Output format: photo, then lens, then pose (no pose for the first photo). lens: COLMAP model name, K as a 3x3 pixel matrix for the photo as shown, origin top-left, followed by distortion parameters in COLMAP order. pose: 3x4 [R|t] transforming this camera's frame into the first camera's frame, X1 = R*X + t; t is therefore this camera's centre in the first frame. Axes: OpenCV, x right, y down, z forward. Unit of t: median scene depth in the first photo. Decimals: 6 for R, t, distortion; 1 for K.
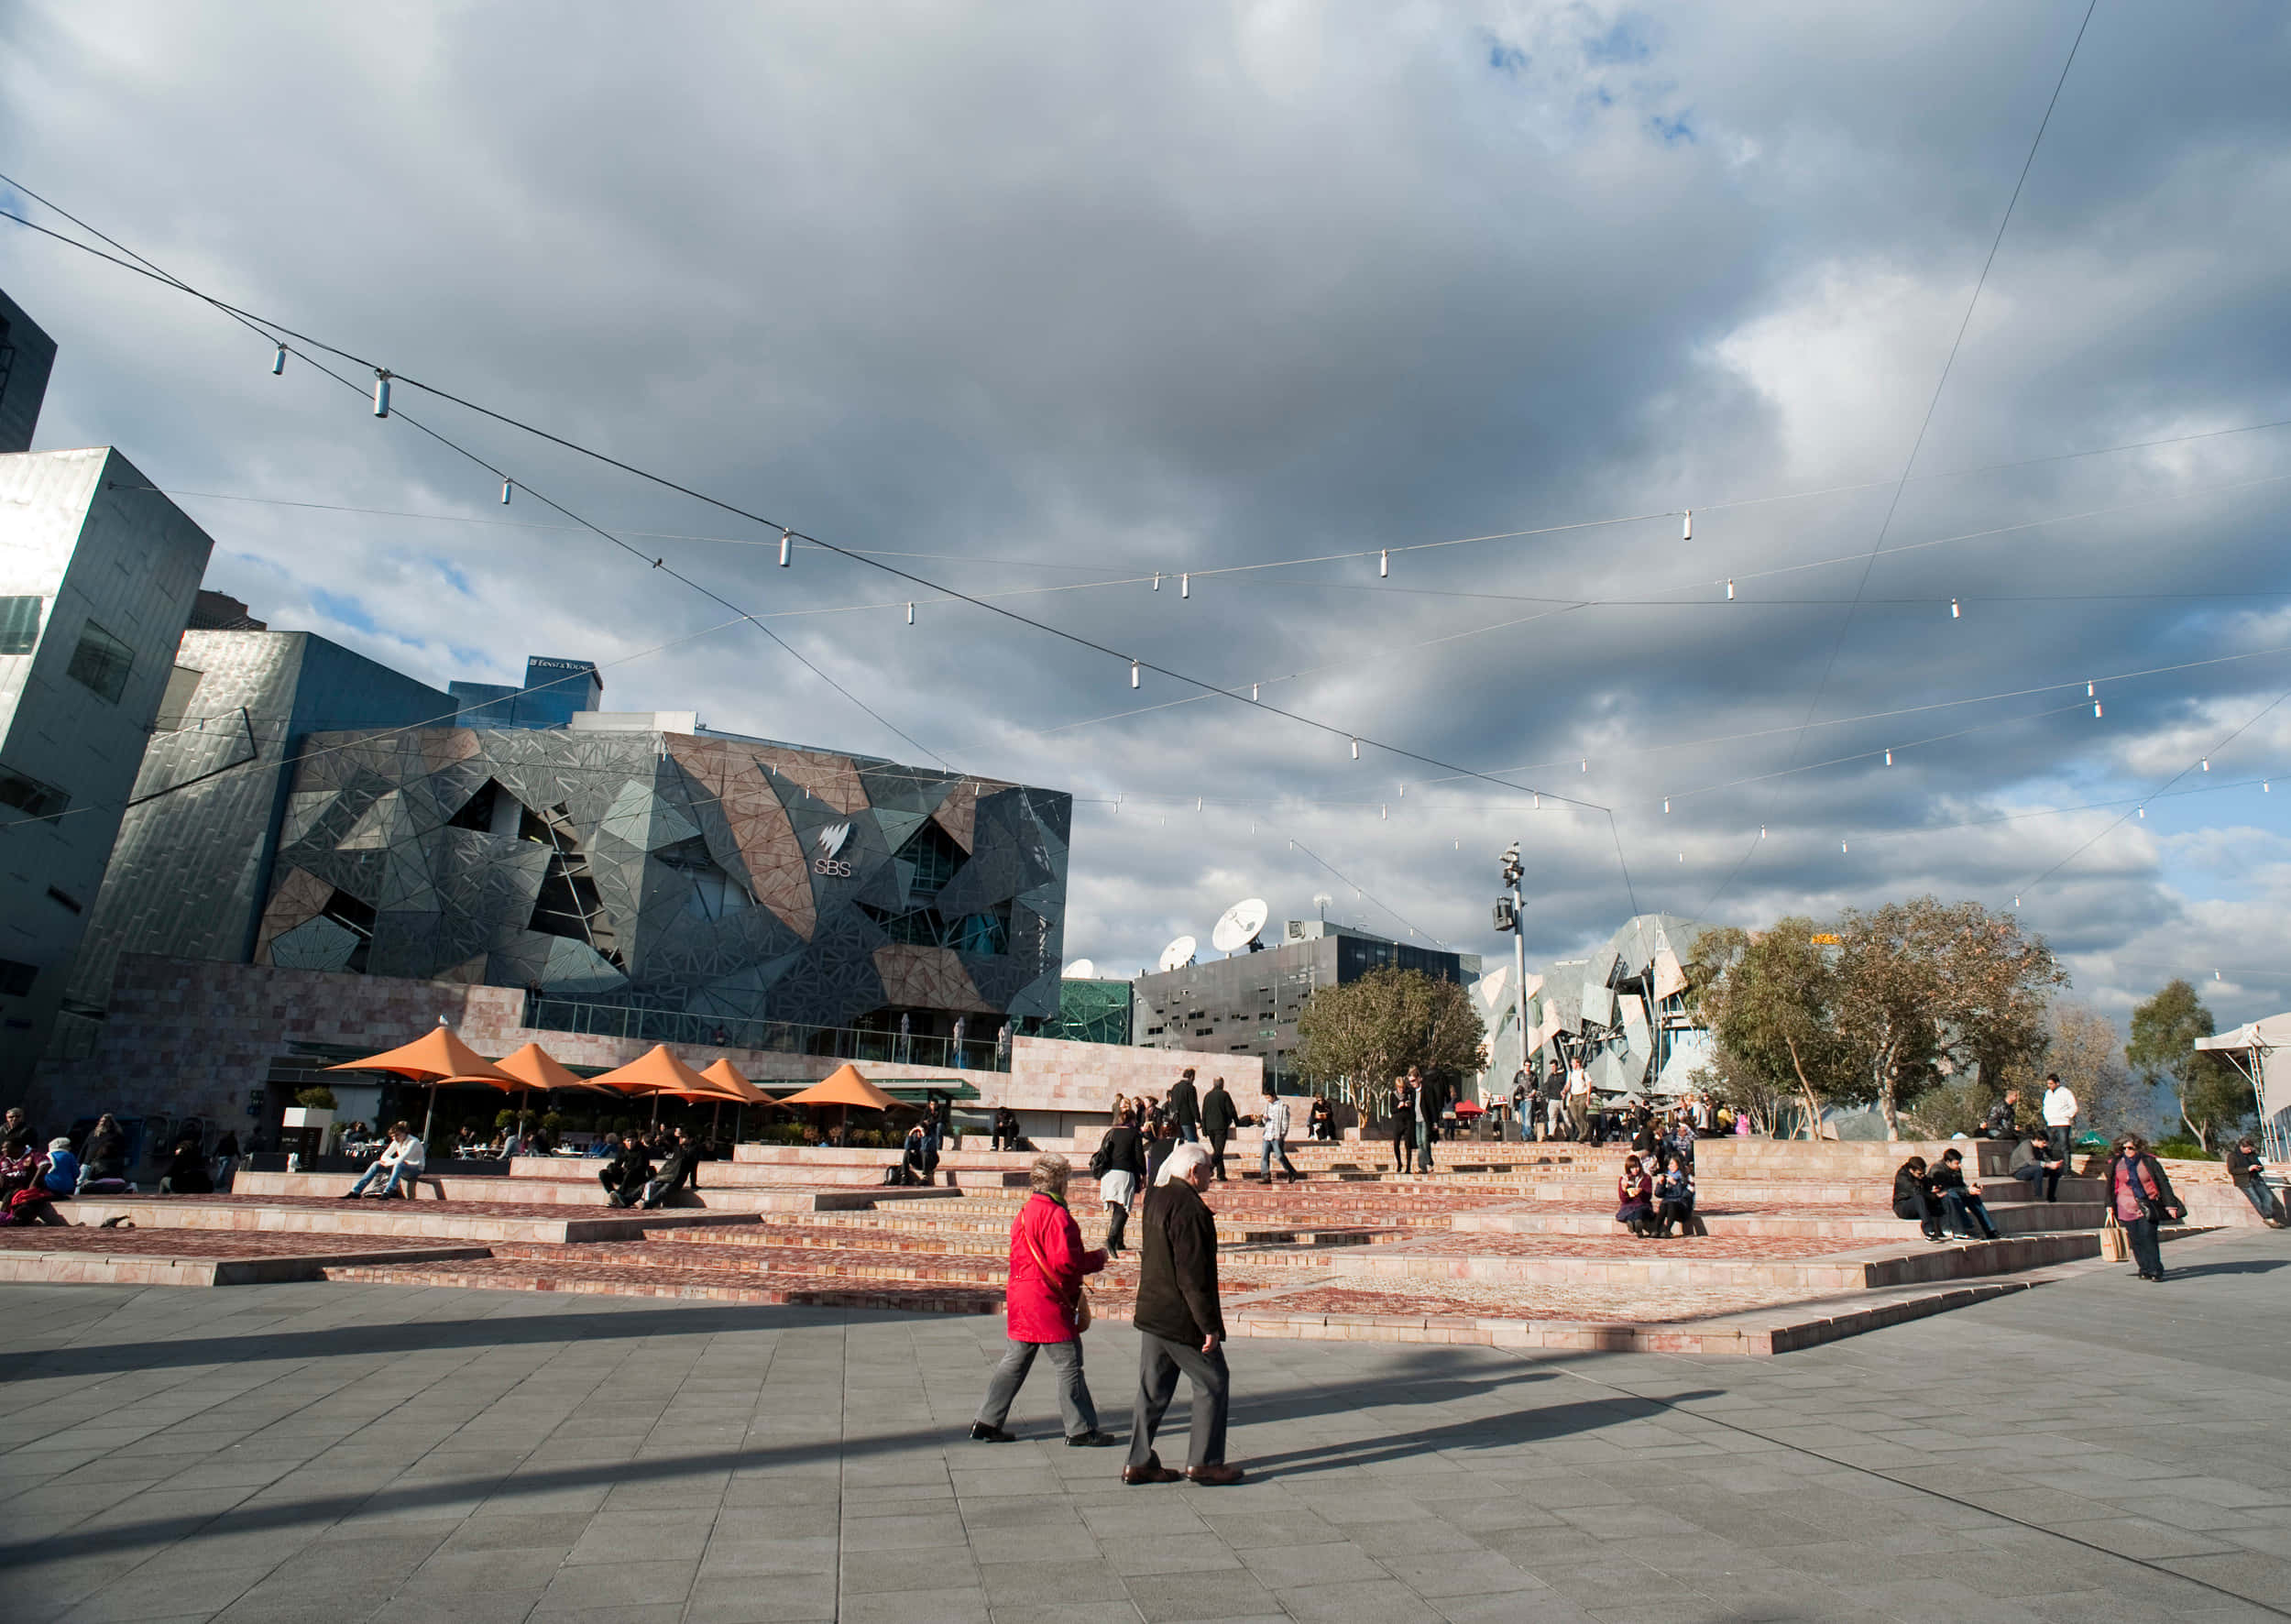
lens RADIAL K [[1383.0, 0, 1246.9], [0, 1383.0, 821.8], [0, 0, 1]] dist [-0.119230, 0.081543]
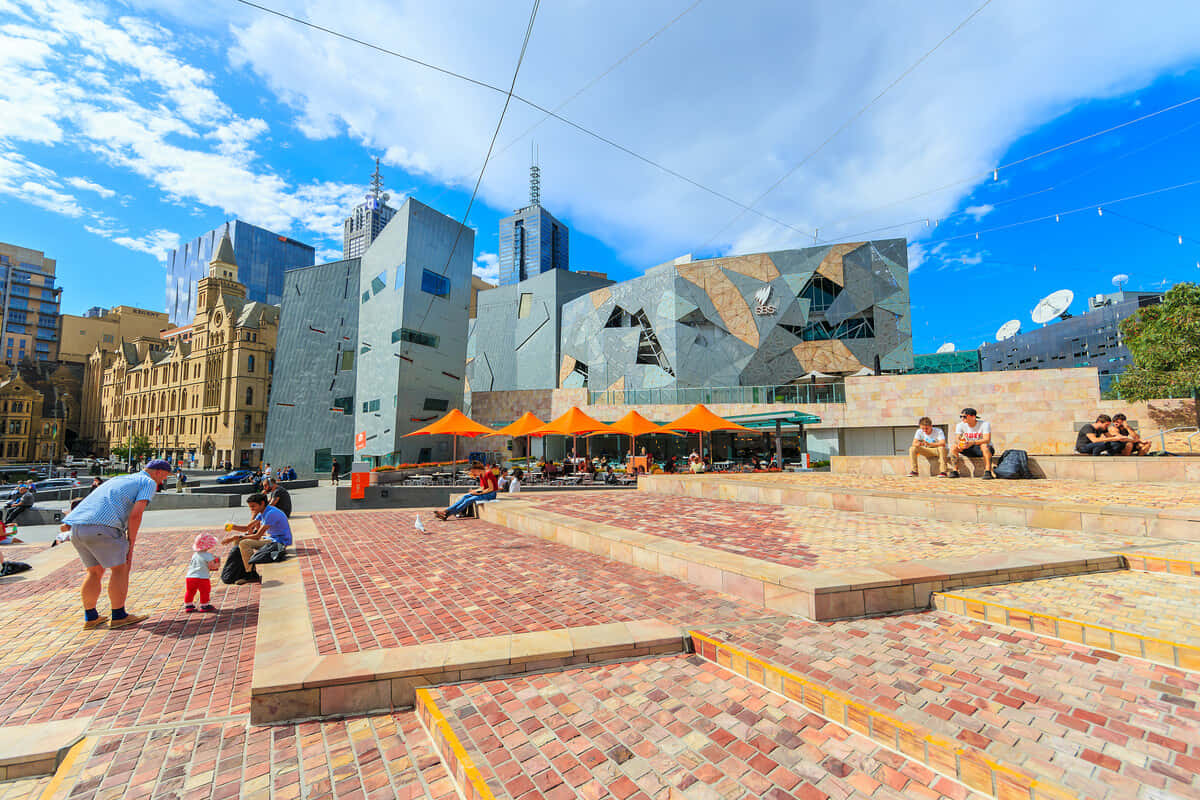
lens RADIAL K [[468.0, 0, 600.0], [0, 468.0, 400.0], [0, 0, 1]] dist [-0.000155, -0.000033]
pose [[0.705802, -0.093411, -0.702223, -0.006821], [0.200974, 0.976944, 0.072044, 0.066312], [0.679303, -0.191977, 0.708302, 0.341505]]
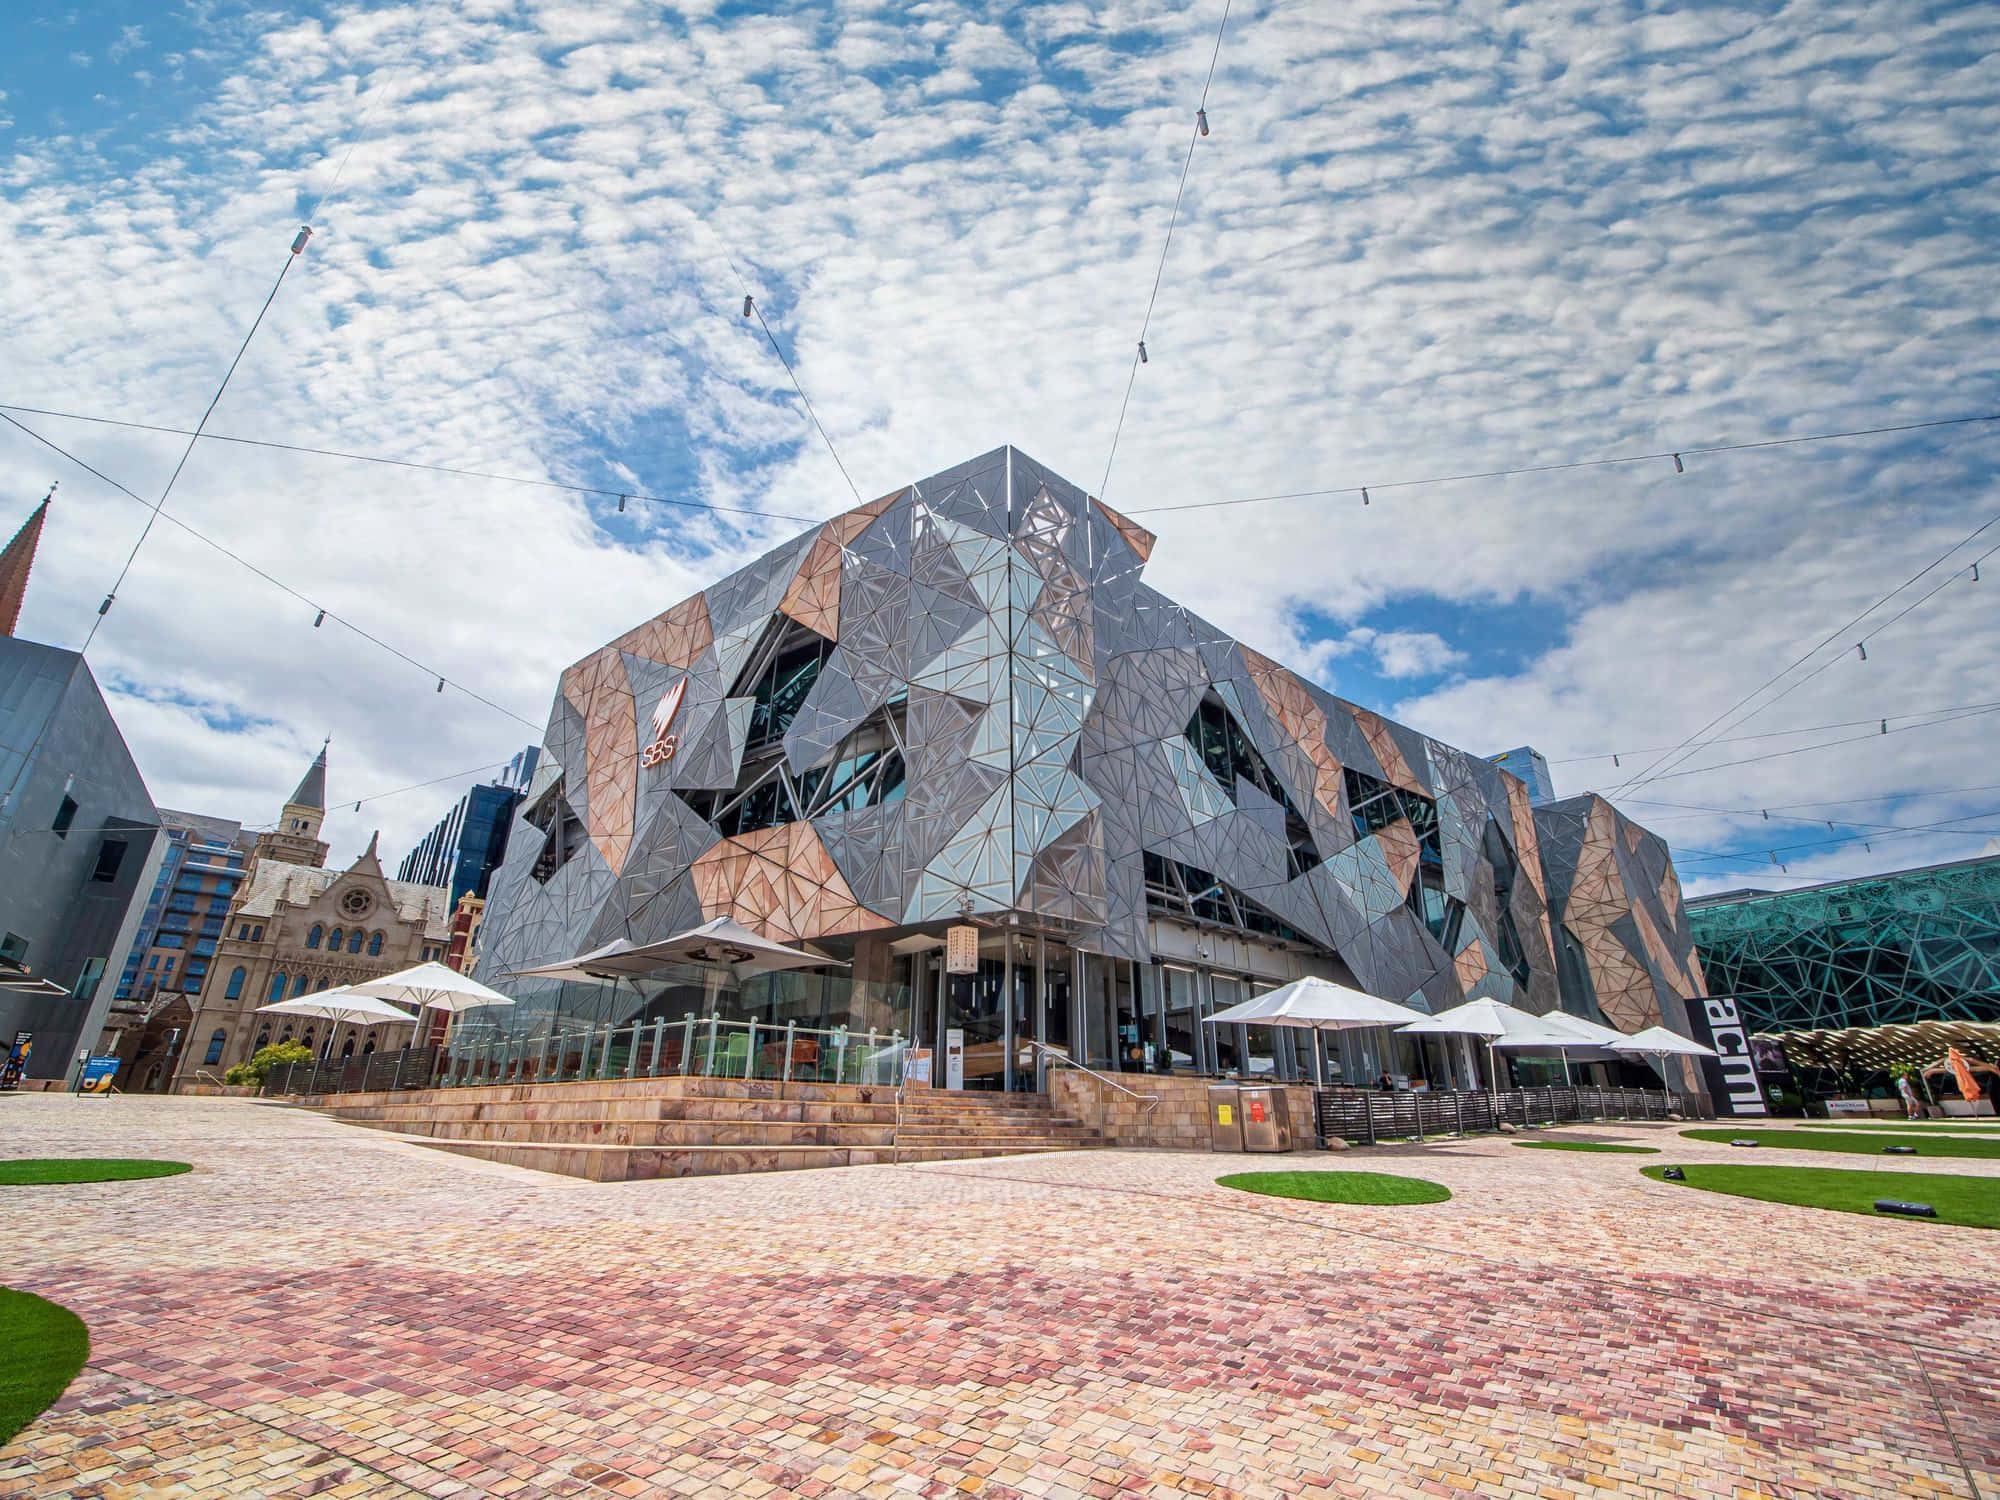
lens RADIAL K [[901.3, 0, 1000.0], [0, 901.3, 750.0], [0, 0, 1]] dist [-0.016592, -0.000216]
pose [[0.427067, -0.374125, -0.823191, 0.104094], [0.229470, 0.925428, -0.301541, 0.196590], [0.874618, -0.060120, 0.481070, 0.962942]]
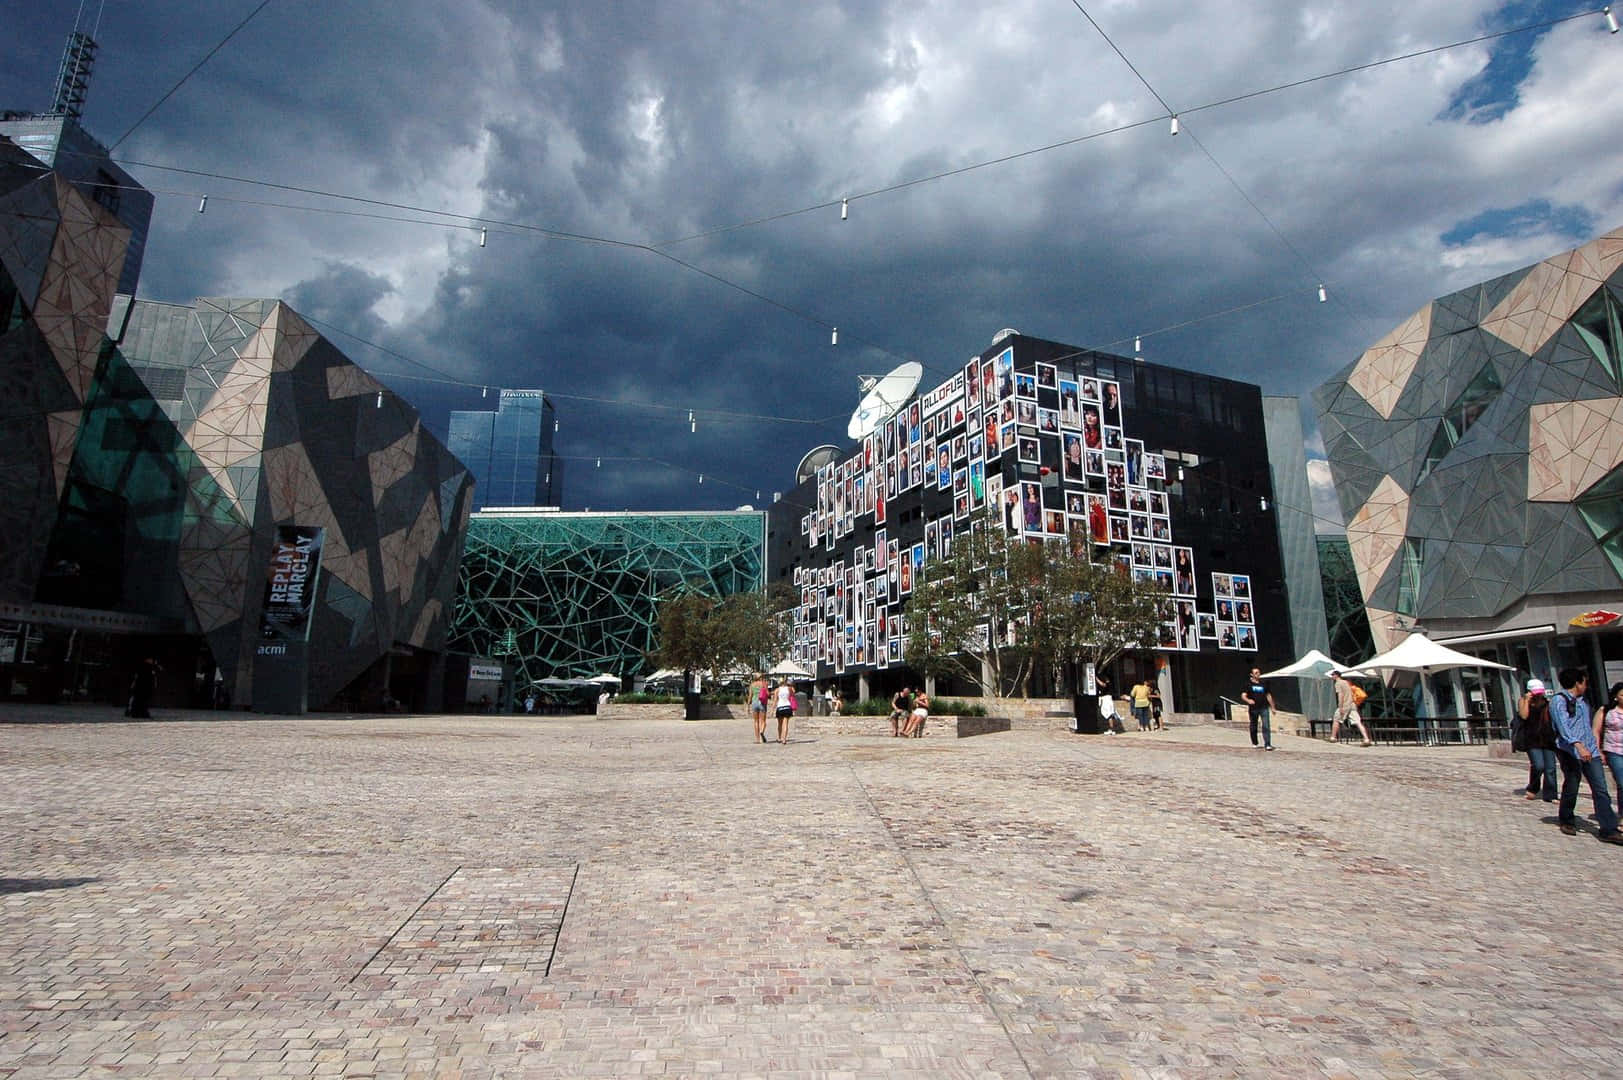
lens RADIAL K [[847.7, 0, 811.5], [0, 847.7, 540.0], [0, 0, 1]] dist [0.030841, -0.038282]
pose [[0.964215, -0.071258, -0.255365, 0.133700], [0.080697, 0.996382, 0.026664, 0.276194], [0.252541, -0.046317, 0.966477, 1.292664]]
